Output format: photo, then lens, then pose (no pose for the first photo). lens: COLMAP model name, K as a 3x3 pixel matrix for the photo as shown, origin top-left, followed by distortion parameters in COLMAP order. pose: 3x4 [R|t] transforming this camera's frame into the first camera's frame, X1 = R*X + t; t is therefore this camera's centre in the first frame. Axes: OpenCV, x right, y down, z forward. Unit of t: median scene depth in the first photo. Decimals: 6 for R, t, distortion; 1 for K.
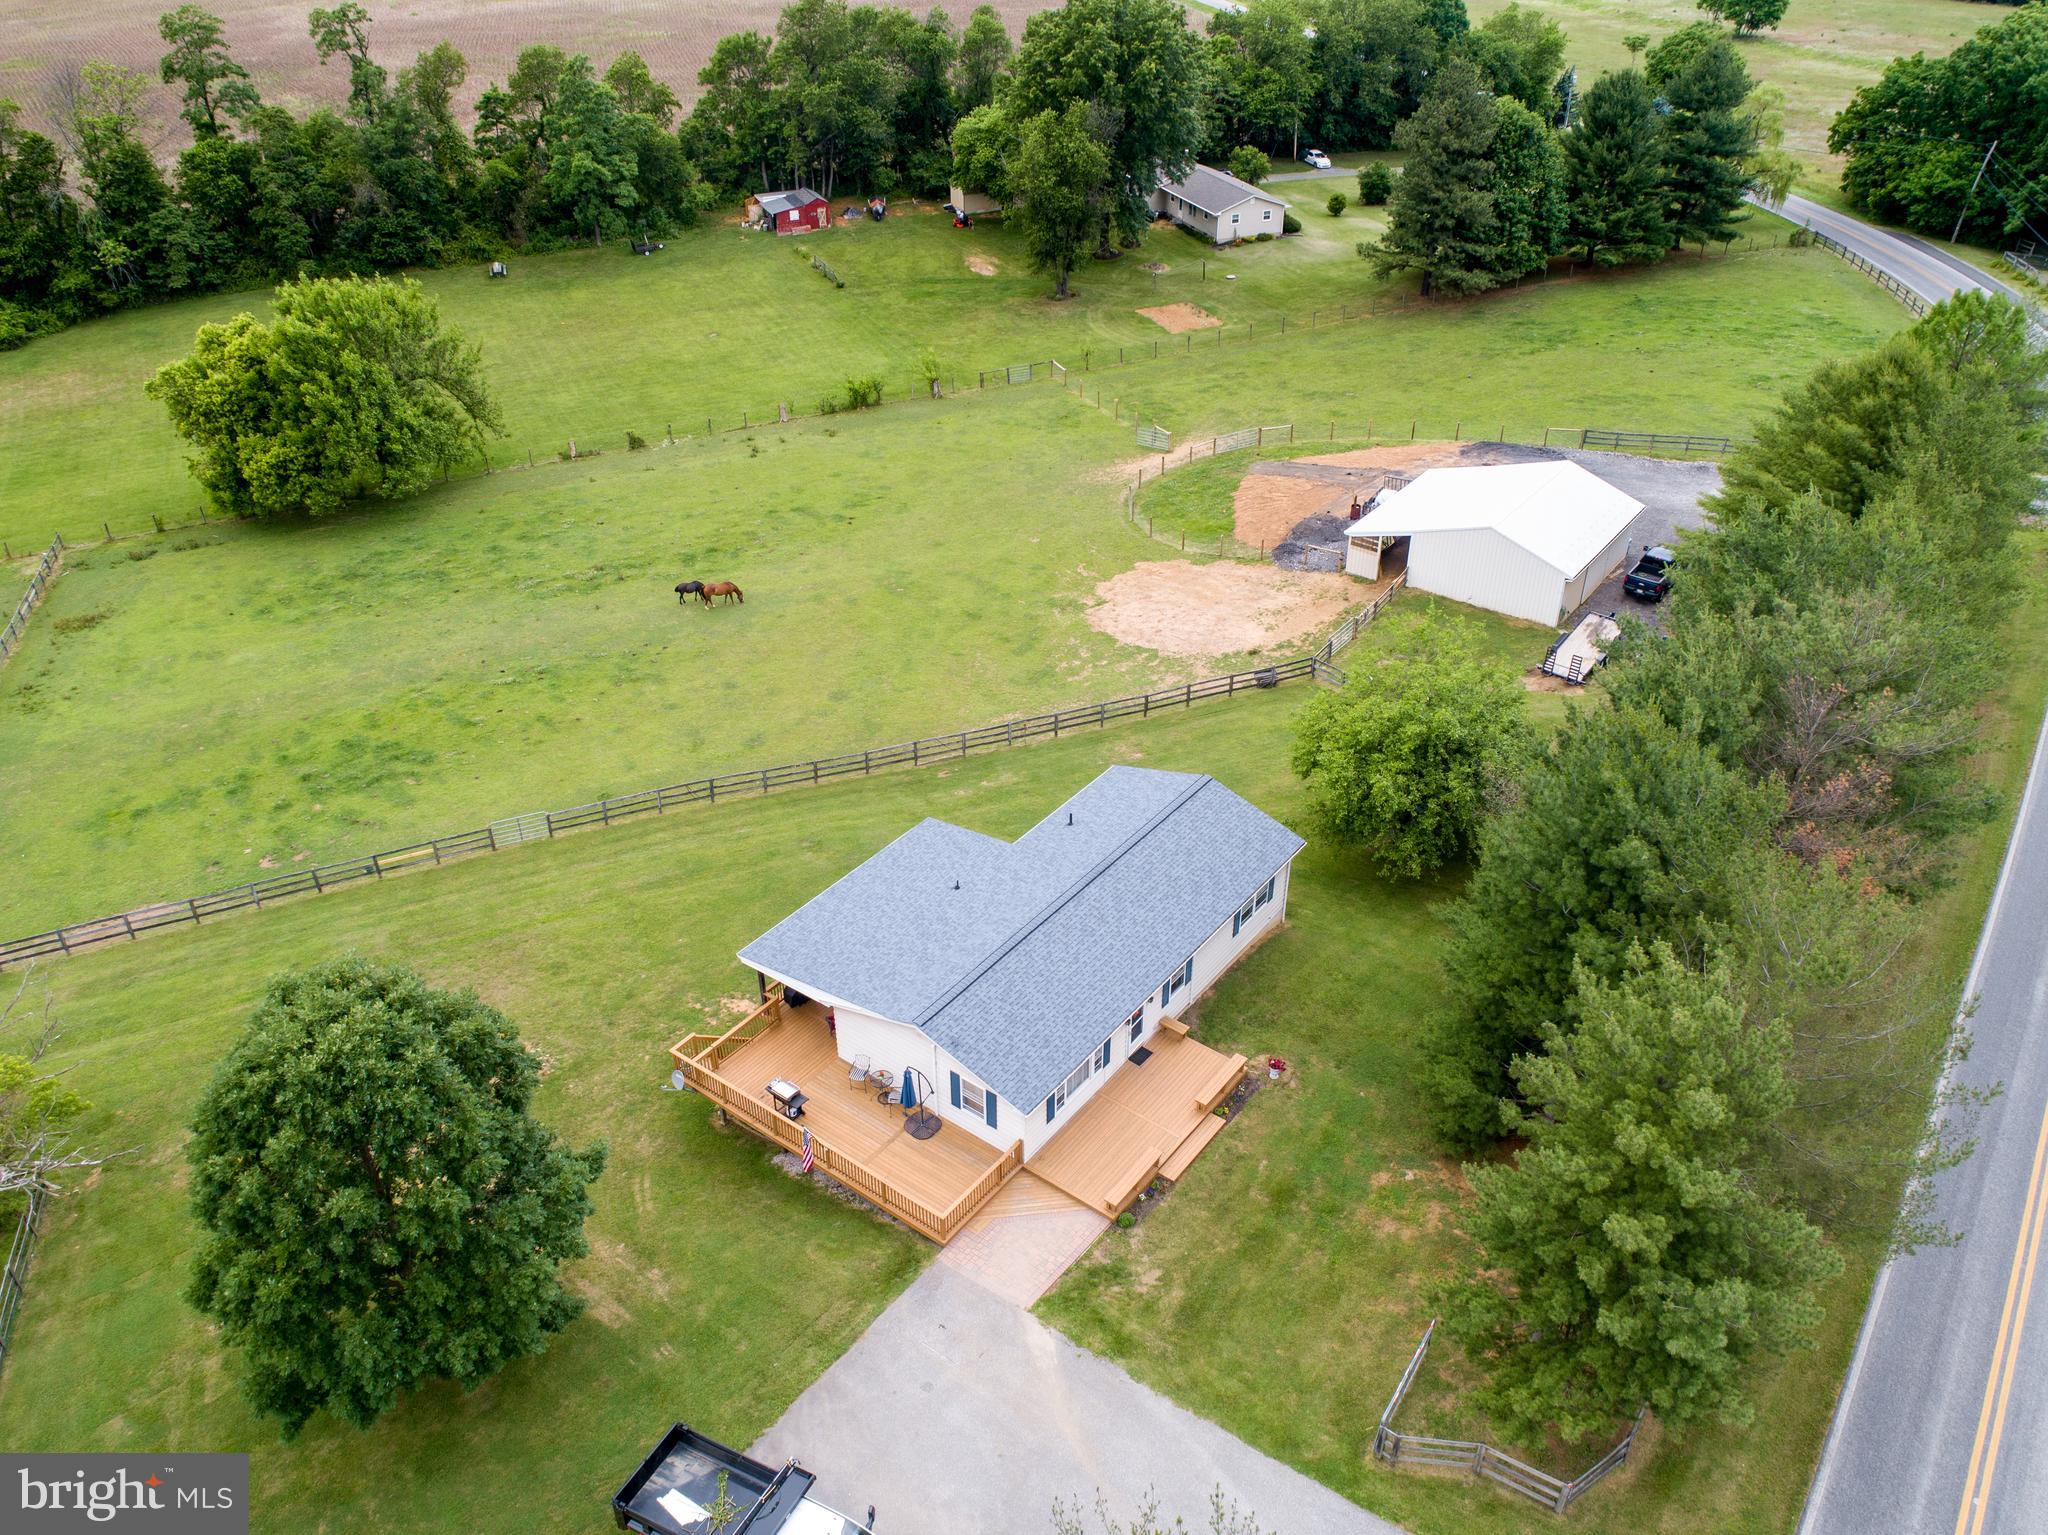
lens RADIAL K [[1544.5, 0, 1025.3], [0, 1544.5, 769.2], [0, 0, 1]] dist [-0.025650, 0.011393]
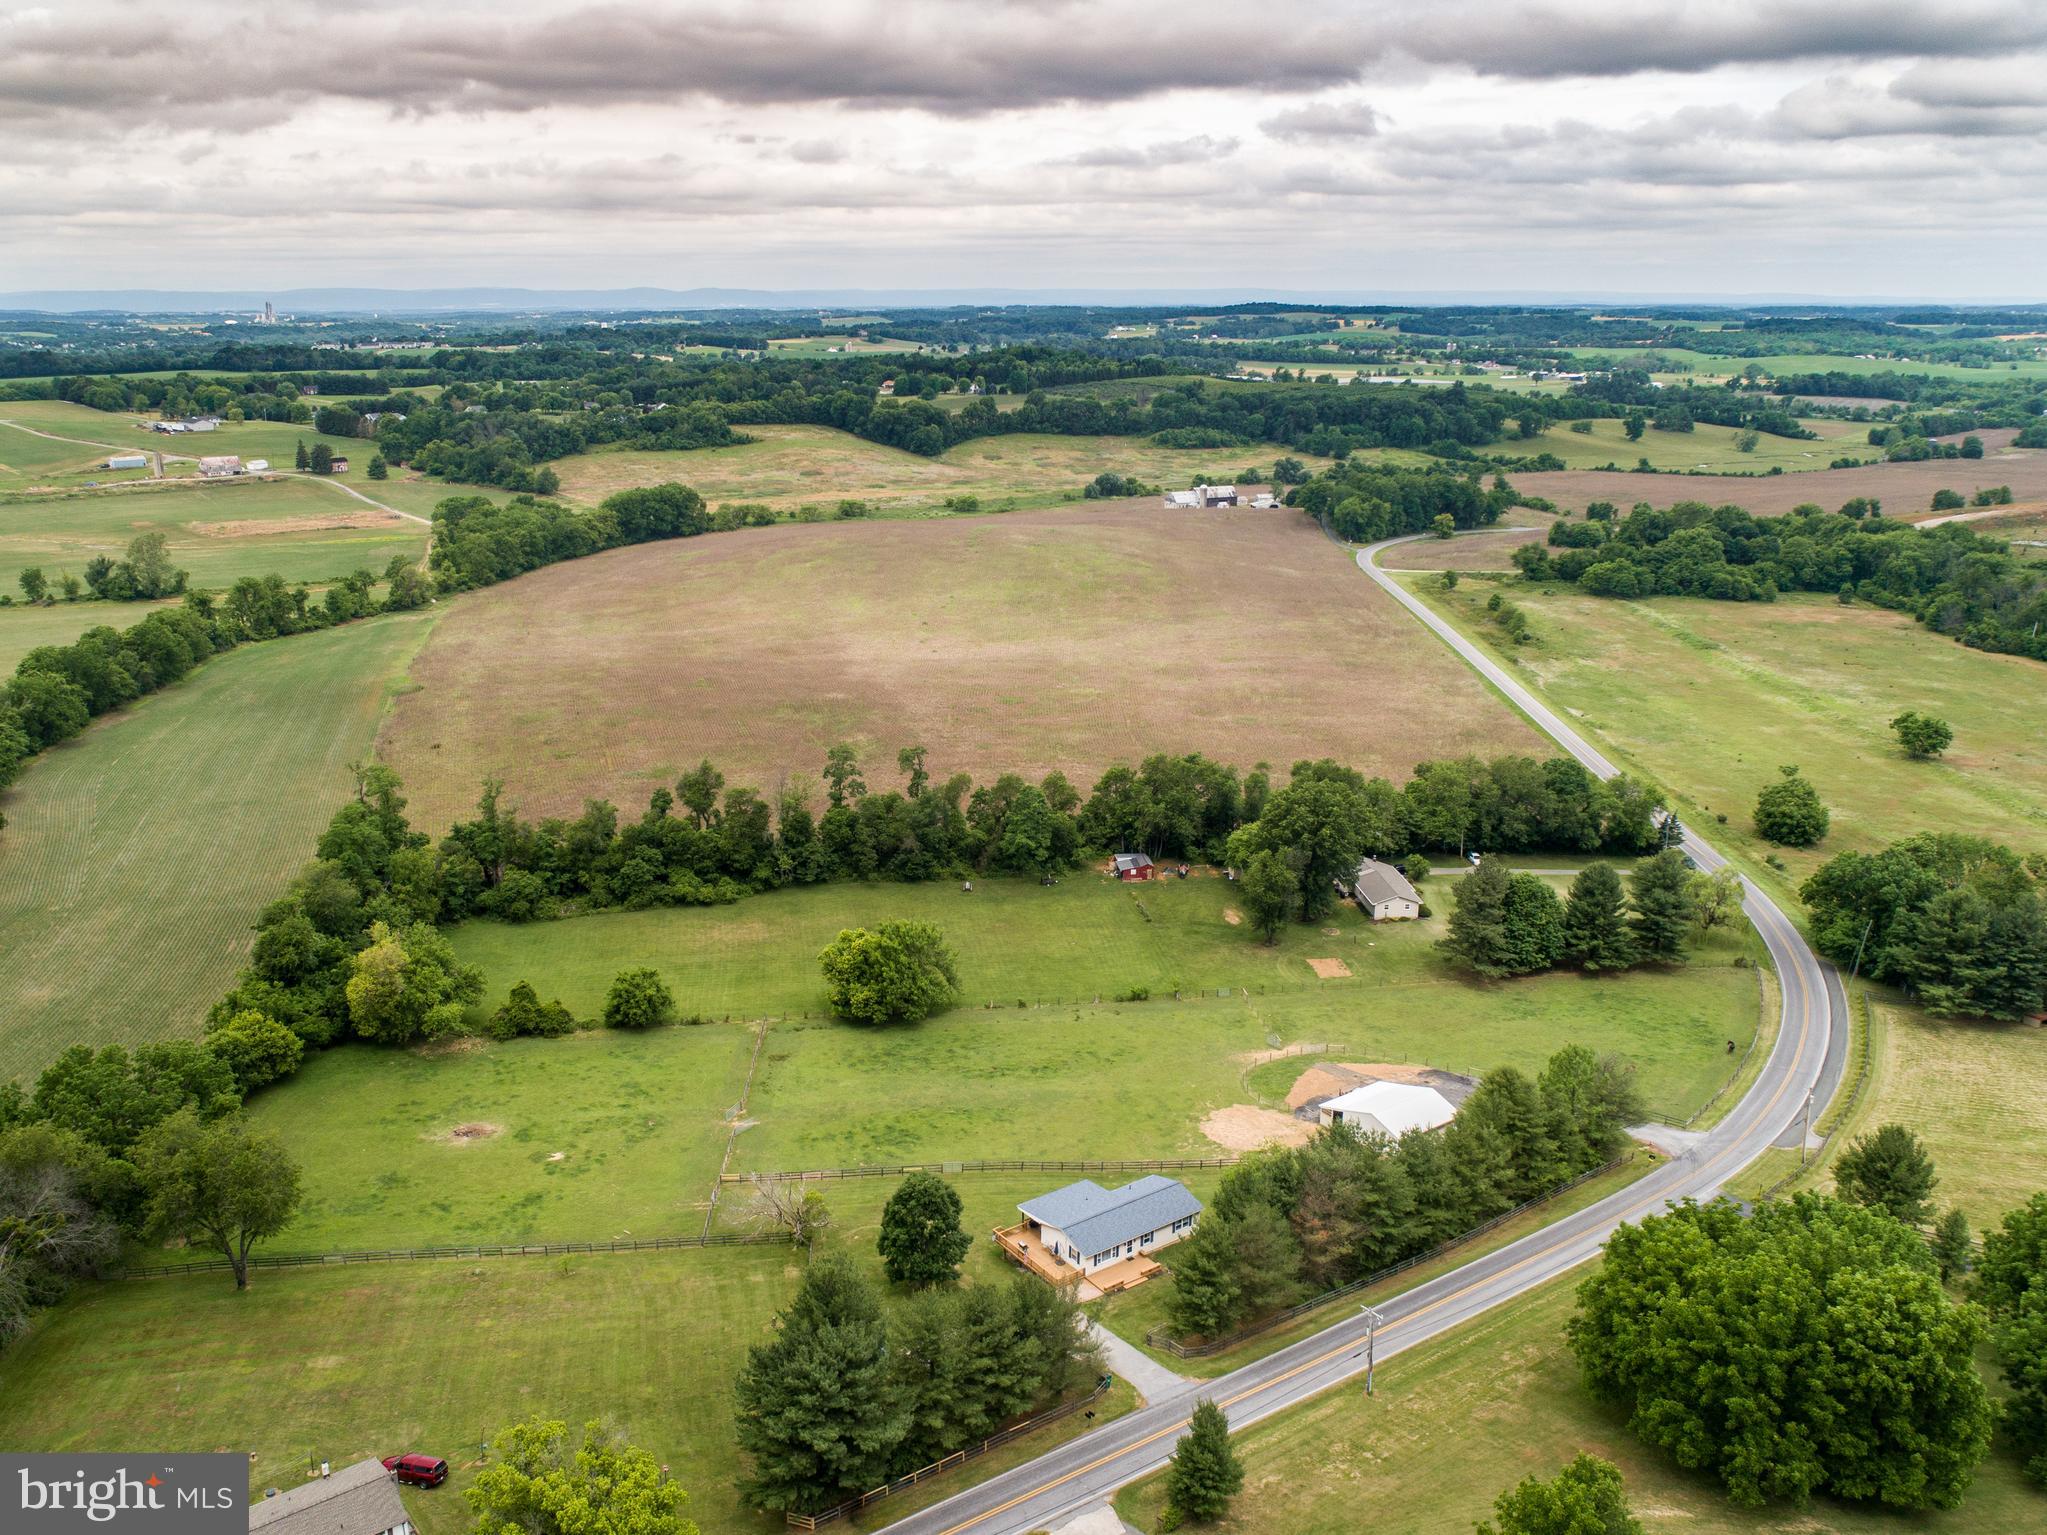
lens RADIAL K [[1600.7, 0, 940.2], [0, 1600.7, 756.2], [0, 0, 1]] dist [-0.022163, 0.005986]
pose [[0.946206, 0.092691, -0.310005, 0.339792], [-0.181764, 0.944900, -0.272260, 0.091664], [0.267688, 0.313962, 0.910918, -1.330825]]
